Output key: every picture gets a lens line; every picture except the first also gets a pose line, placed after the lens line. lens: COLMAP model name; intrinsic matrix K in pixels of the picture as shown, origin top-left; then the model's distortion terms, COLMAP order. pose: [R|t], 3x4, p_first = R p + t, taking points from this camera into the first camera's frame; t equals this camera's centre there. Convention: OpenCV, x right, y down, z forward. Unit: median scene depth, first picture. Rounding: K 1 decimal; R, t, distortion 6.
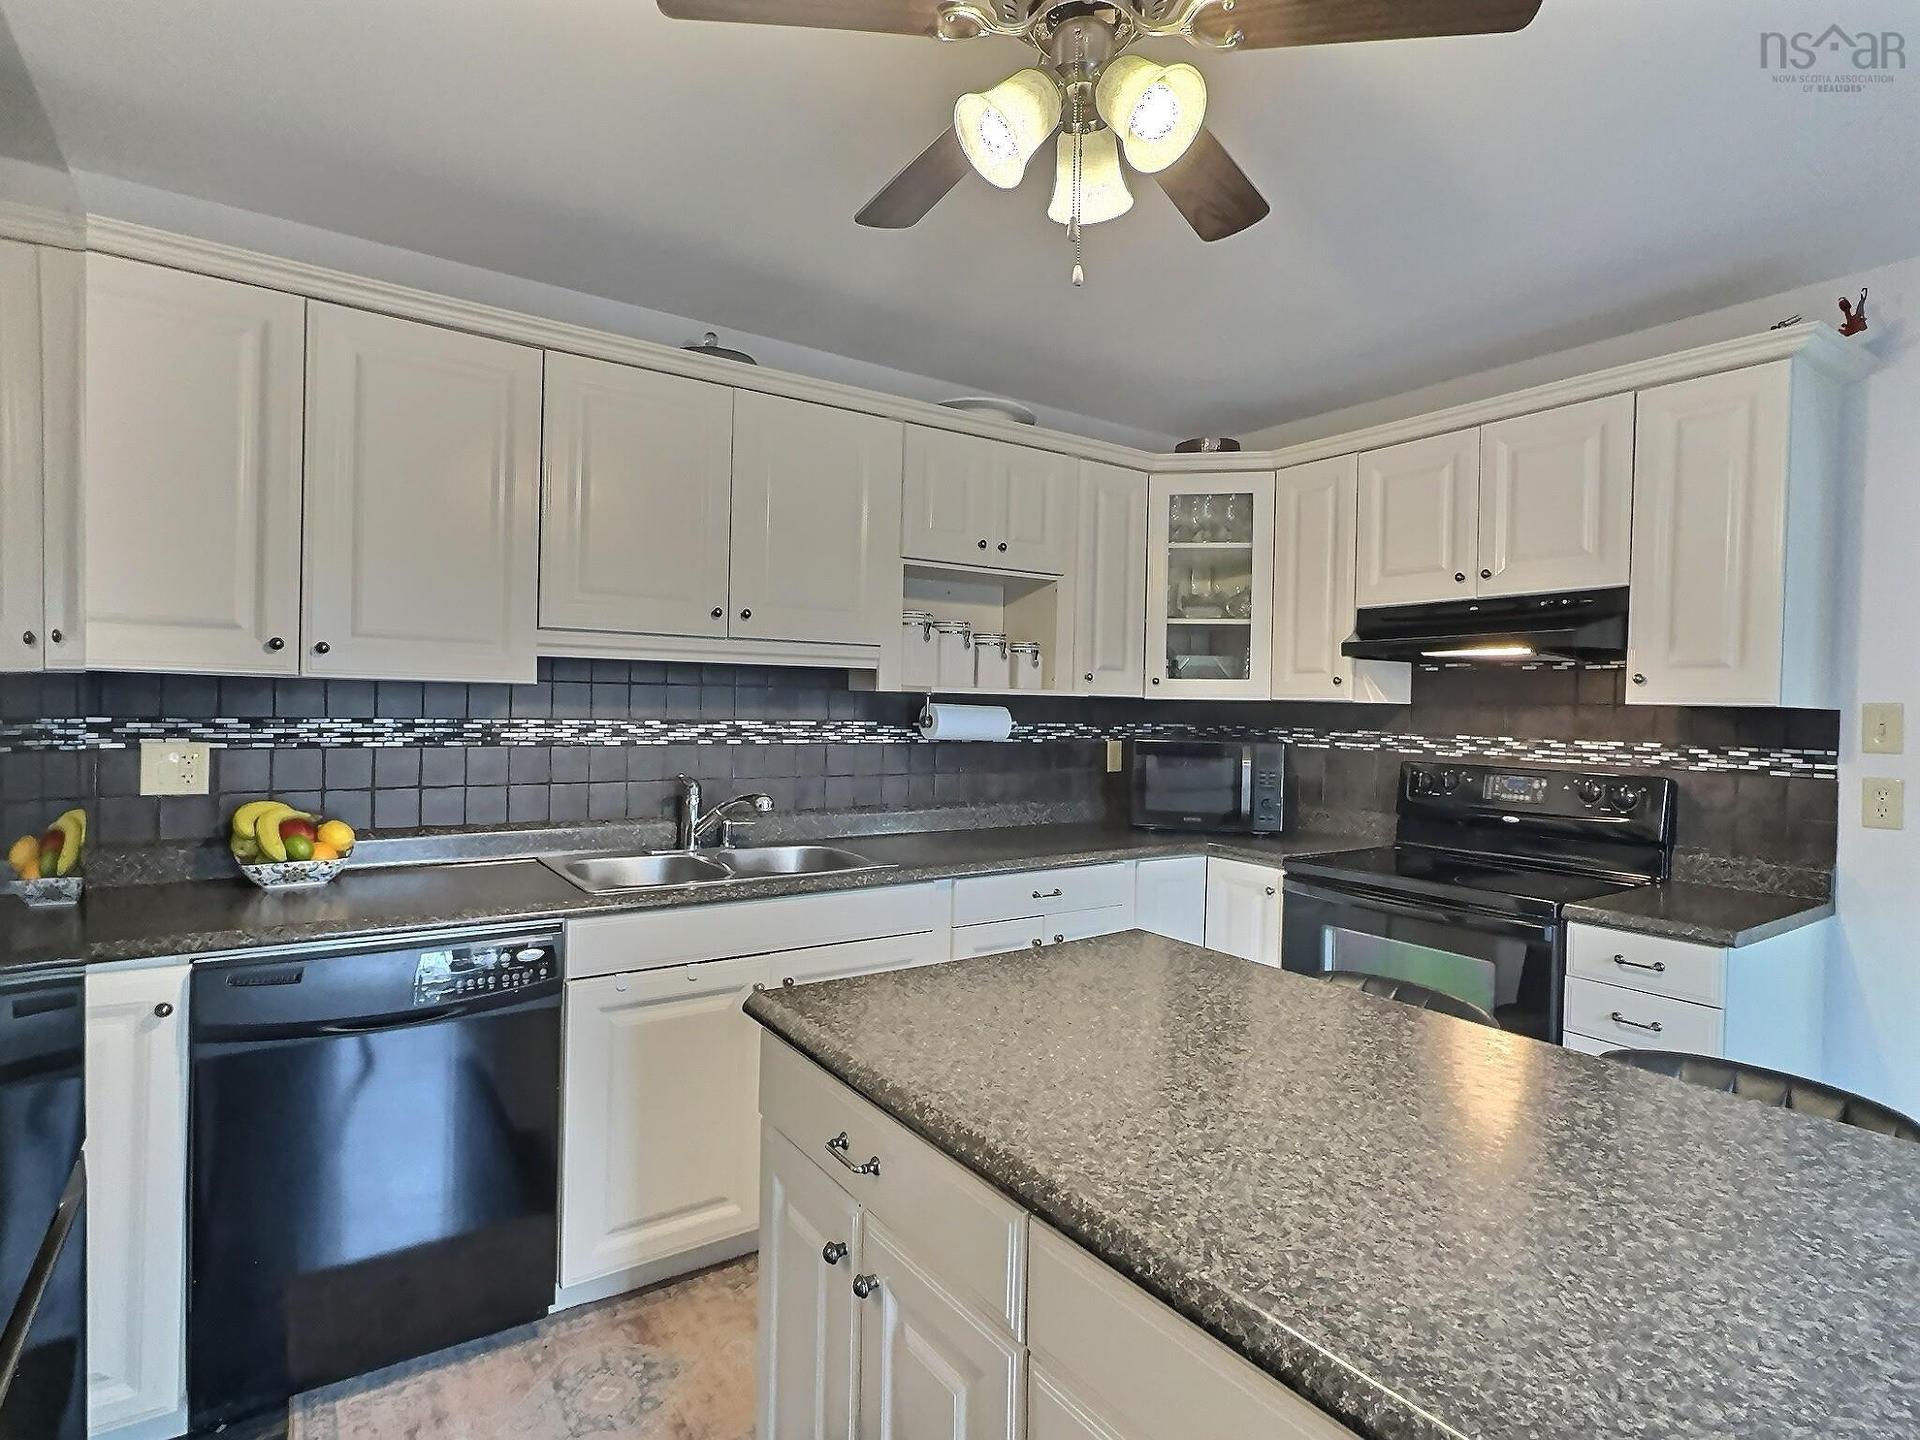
lens RADIAL K [[998.3, 0, 960.0], [0, 998.3, 720.0], [0, 0, 1]] dist [-0.000452, -0.000403]
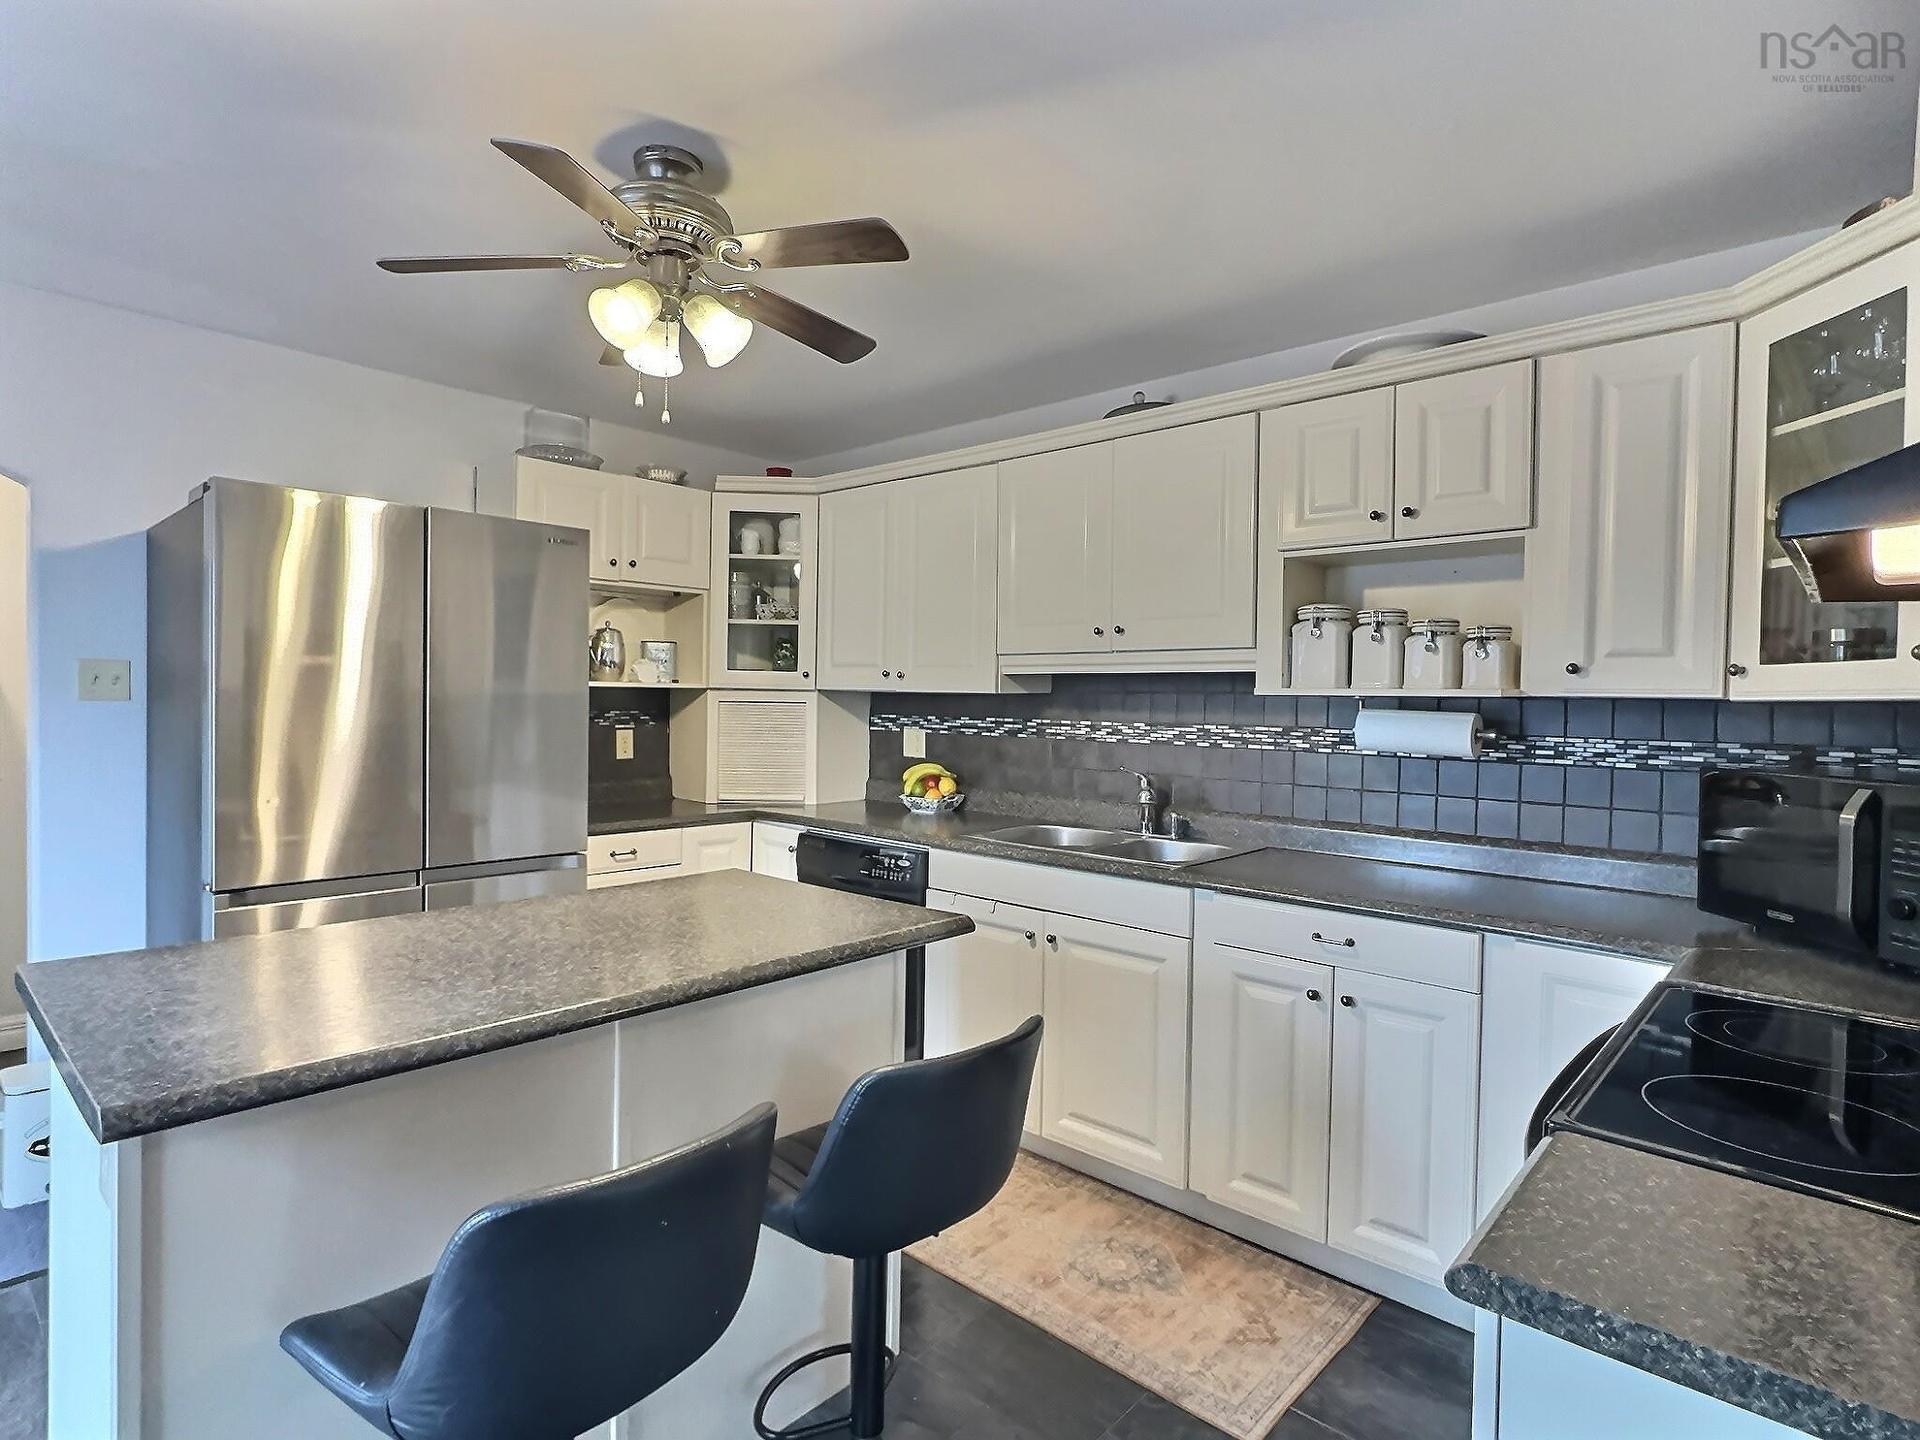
lens RADIAL K [[998.3, 0, 960.0], [0, 998.3, 720.0], [0, 0, 1]] dist [-0.000452, -0.000403]
pose [[0.223203, 0.004655, -0.974761, 0.790449], [-0.029331, 0.999568, -0.001943, 0.005461], [0.974330, 0.029025, 0.223244, 0.506352]]
